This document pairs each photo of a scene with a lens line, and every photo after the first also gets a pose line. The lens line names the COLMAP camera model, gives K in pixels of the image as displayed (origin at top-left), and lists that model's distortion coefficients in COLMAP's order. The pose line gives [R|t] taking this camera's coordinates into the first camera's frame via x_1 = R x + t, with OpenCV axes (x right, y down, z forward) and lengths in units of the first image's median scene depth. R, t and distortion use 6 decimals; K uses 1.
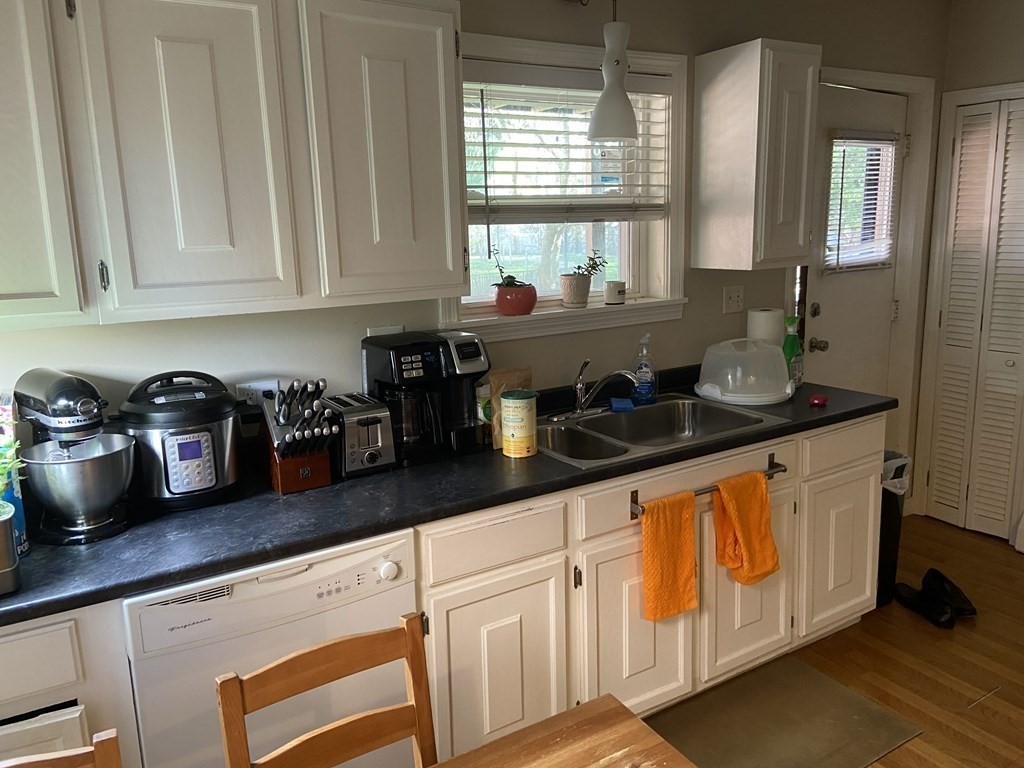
lens RADIAL K [[770.7, 0, 516.7], [0, 770.7, 377.2], [0, 0, 1]] dist [0.093191, -0.113274]
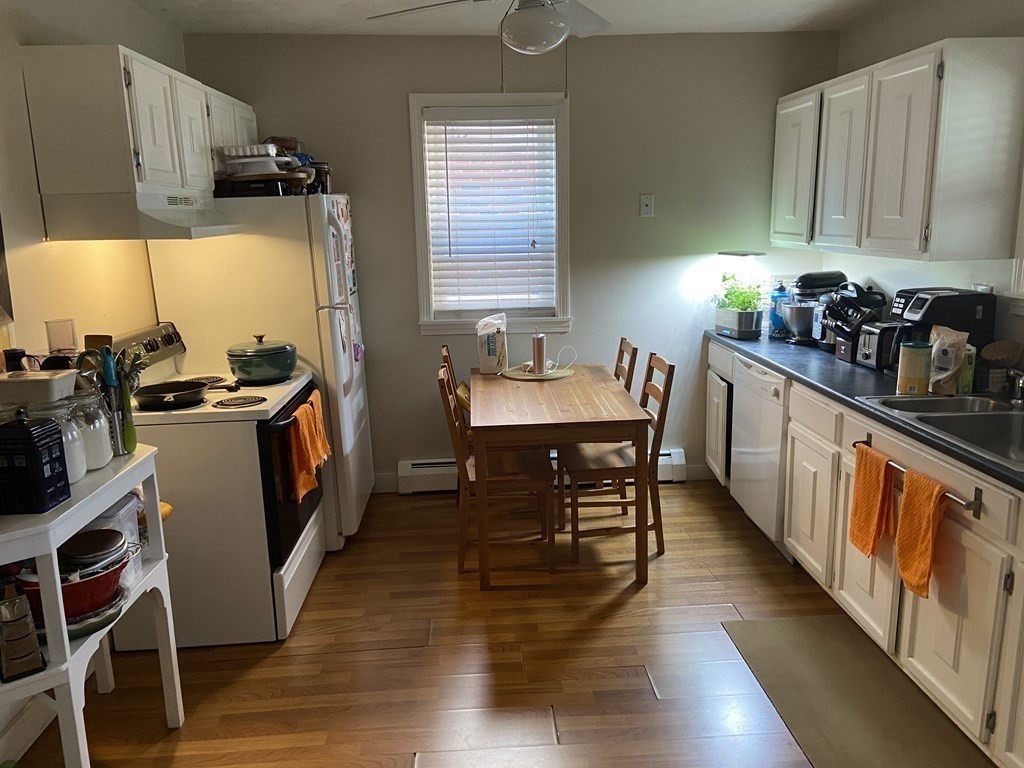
lens RADIAL K [[770.7, 0, 521.2], [0, 770.7, 375.5], [0, 0, 1]] dist [0.093191, -0.113274]
pose [[-0.453969, 0.219524, -0.863552, 1.409406], [-0.142090, 0.938936, 0.313384, -0.238964], [0.879615, 0.264968, -0.395056, 0.963615]]
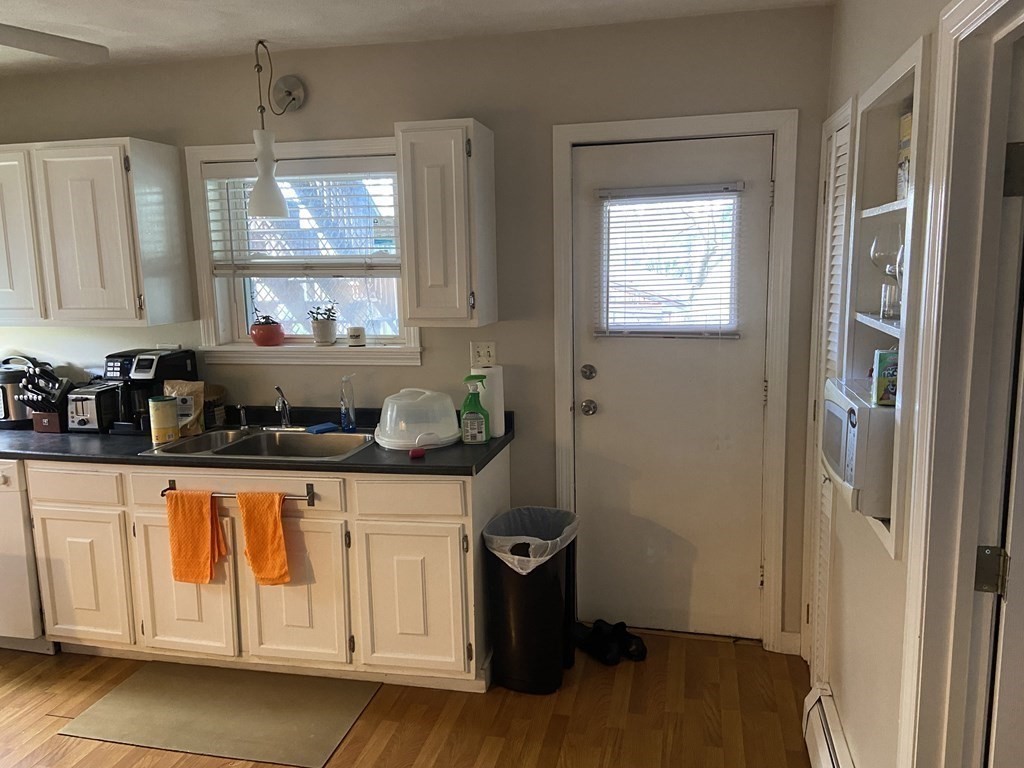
lens RADIAL K [[770.7, 0, 502.4], [0, 770.7, 379.2], [0, 0, 1]] dist [0.093191, -0.113274]
pose [[0.717334, 0.118220, -0.686627, 1.452570], [-0.140089, 0.989846, 0.024073, -0.136713], [0.682501, 0.078921, 0.726611, 0.383951]]
